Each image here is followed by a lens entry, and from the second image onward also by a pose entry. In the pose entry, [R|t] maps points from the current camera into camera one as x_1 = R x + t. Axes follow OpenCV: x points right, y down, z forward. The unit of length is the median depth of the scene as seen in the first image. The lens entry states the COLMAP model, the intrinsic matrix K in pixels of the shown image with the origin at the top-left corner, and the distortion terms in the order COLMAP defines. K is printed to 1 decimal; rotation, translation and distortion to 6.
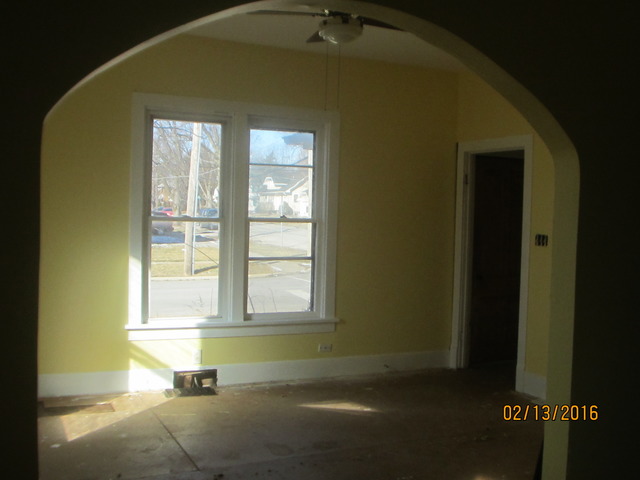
lens RADIAL K [[709.1, 0, 320.0], [0, 709.1, 240.0], [0, 0, 1]] dist [-0.137645, 0.088322]
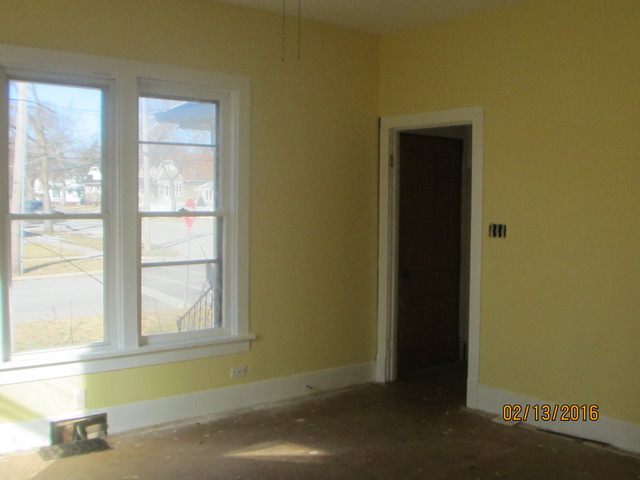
lens RADIAL K [[709.1, 0, 320.0], [0, 709.1, 240.0], [0, 0, 1]] dist [-0.137645, 0.088322]
pose [[0.970407, -0.031950, 0.239351, -0.094570], [0.027907, 0.999405, 0.020265, -0.011369], [-0.239857, -0.012986, 0.970721, 0.213620]]
